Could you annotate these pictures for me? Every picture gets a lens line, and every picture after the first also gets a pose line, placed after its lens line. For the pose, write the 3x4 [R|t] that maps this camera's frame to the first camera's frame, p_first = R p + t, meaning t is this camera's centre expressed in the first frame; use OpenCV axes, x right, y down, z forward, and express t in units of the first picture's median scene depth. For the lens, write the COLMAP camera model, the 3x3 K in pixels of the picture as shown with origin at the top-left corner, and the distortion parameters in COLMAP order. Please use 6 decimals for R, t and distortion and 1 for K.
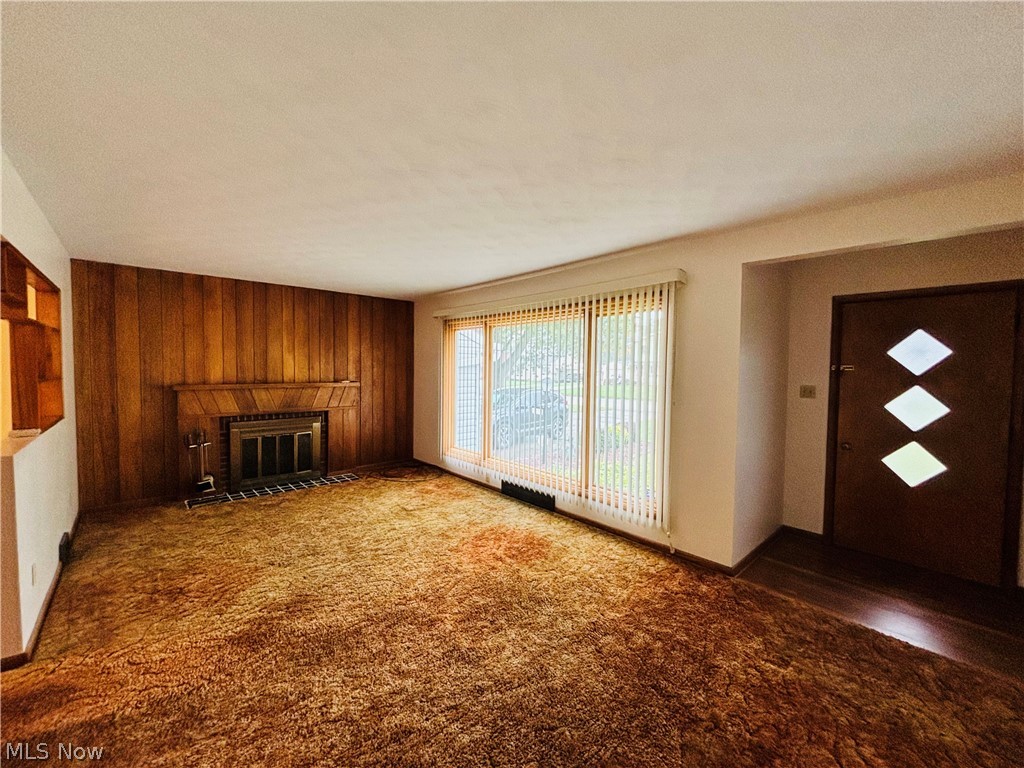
lens RADIAL K [[412.0, 0, 510.2], [0, 412.0, 380.1], [0, 0, 1]] dist [0.016947, -0.002427]
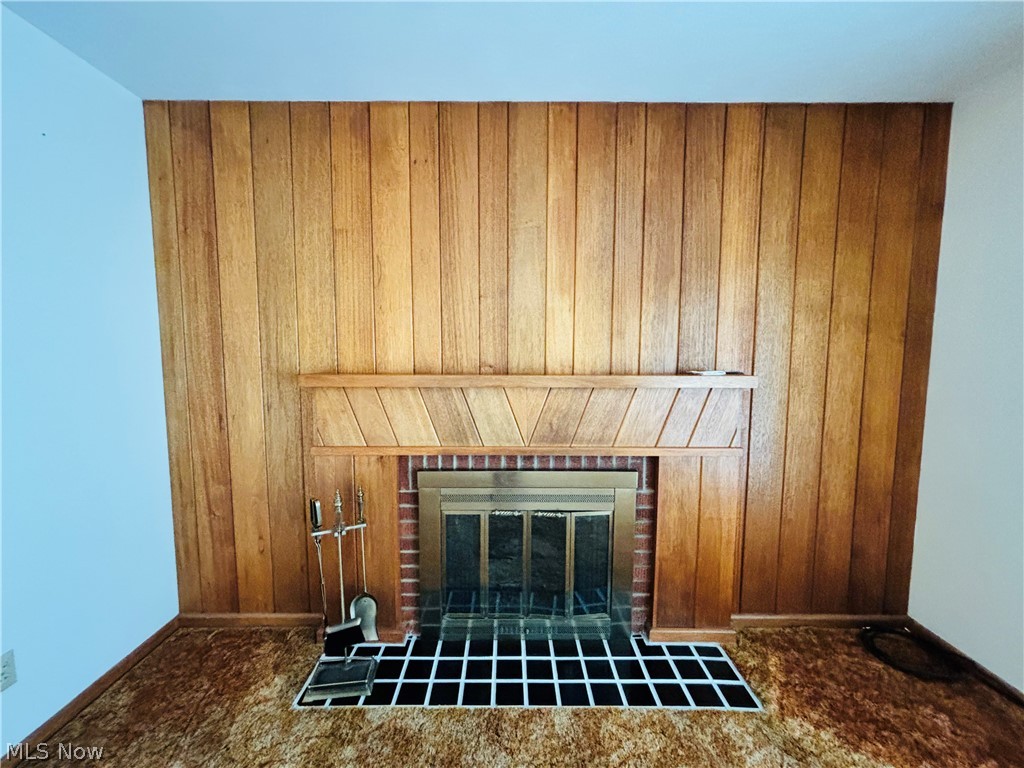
lens RADIAL K [[412.0, 0, 511.9], [0, 412.0, 389.2], [0, 0, 1]] dist [0.016947, -0.002427]
pose [[0.730425, 0.043548, -0.681603, -0.324090], [-0.017072, 0.998818, 0.045520, 0.004374], [0.682779, -0.021612, 0.730305, 0.726539]]
